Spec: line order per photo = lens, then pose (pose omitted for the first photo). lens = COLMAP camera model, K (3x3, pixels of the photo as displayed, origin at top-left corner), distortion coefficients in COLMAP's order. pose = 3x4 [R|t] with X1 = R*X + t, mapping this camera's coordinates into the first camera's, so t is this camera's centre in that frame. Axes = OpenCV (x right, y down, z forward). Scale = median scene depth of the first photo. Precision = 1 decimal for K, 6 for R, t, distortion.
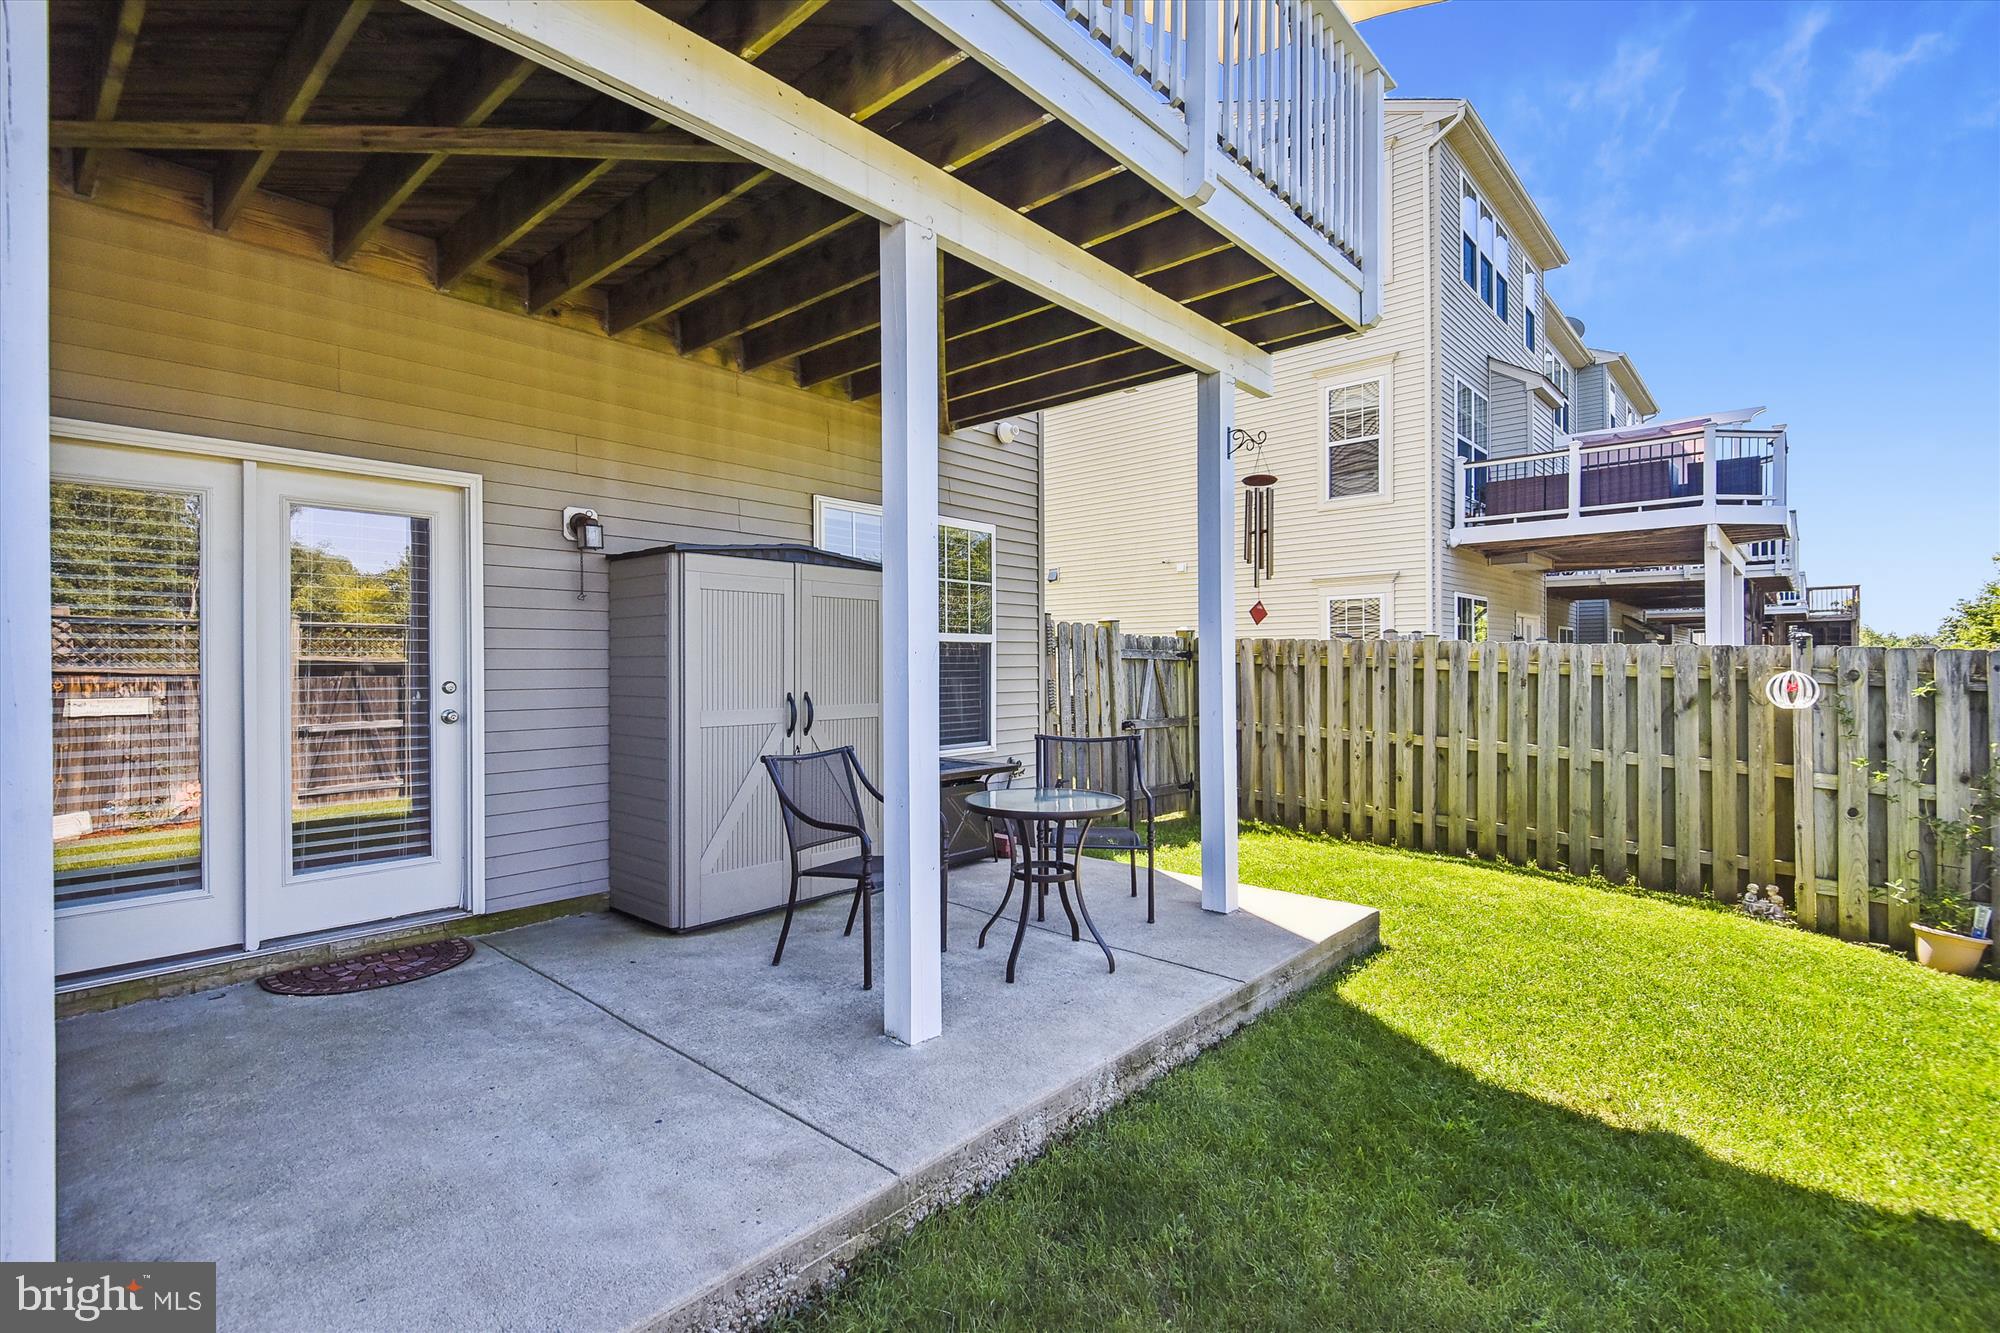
lens RADIAL K [[933.3, 0, 1004.9], [0, 933.3, 644.1], [0, 0, 1]] dist [0.001987, -0.009867]
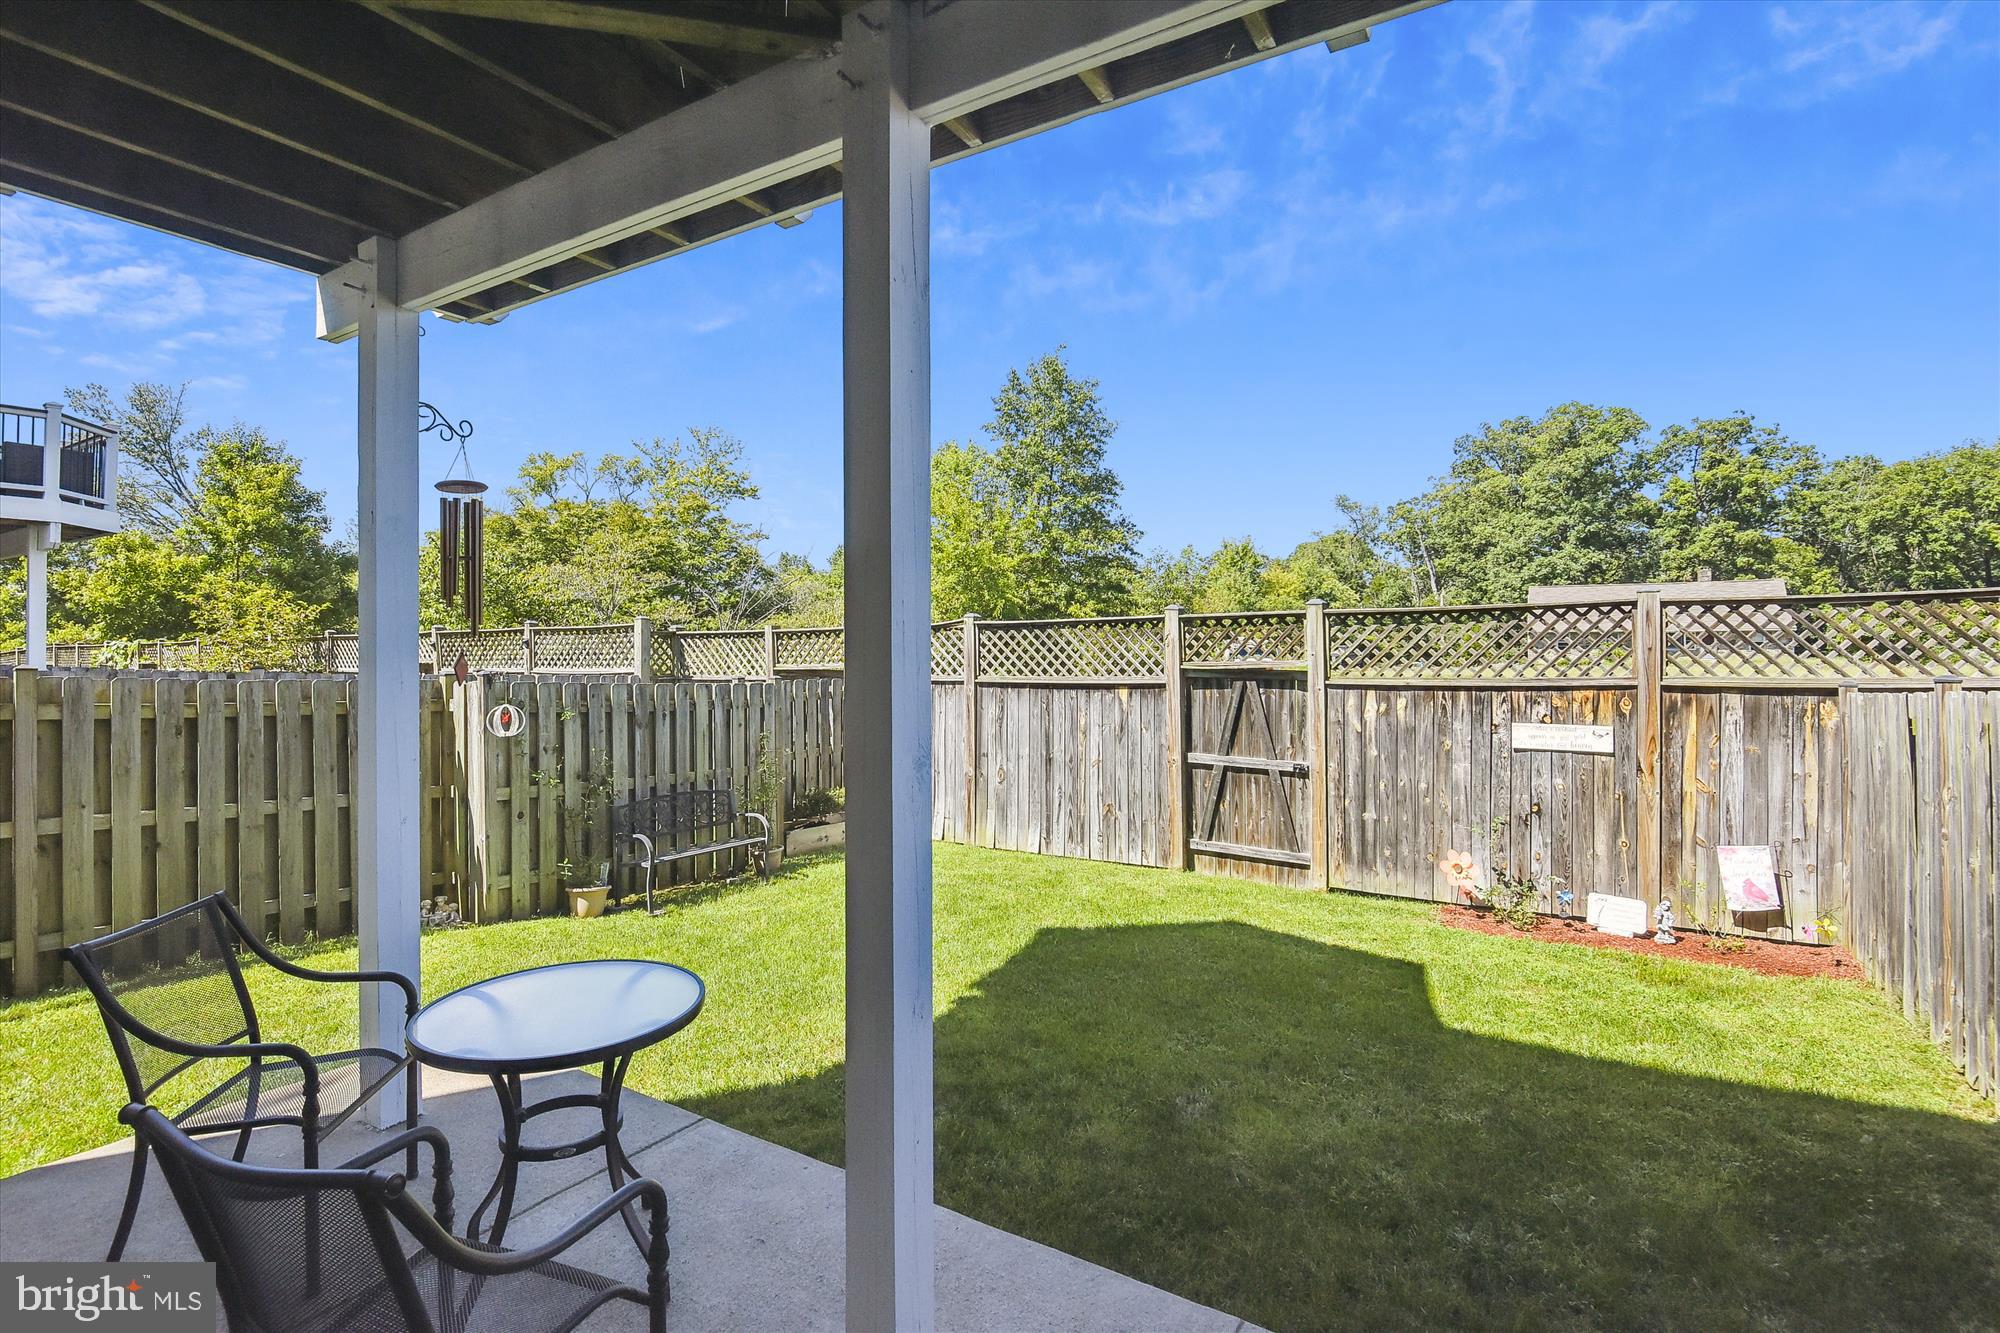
lens RADIAL K [[933.3, 0, 1004.9], [0, 933.3, 644.1], [0, 0, 1]] dist [0.001987, -0.009867]
pose [[-0.190879, 0.013649, 0.981519, -0.358375], [-0.016151, 0.999724, -0.017043, -0.030397], [-0.981481, -0.019105, -0.190606, 0.493774]]
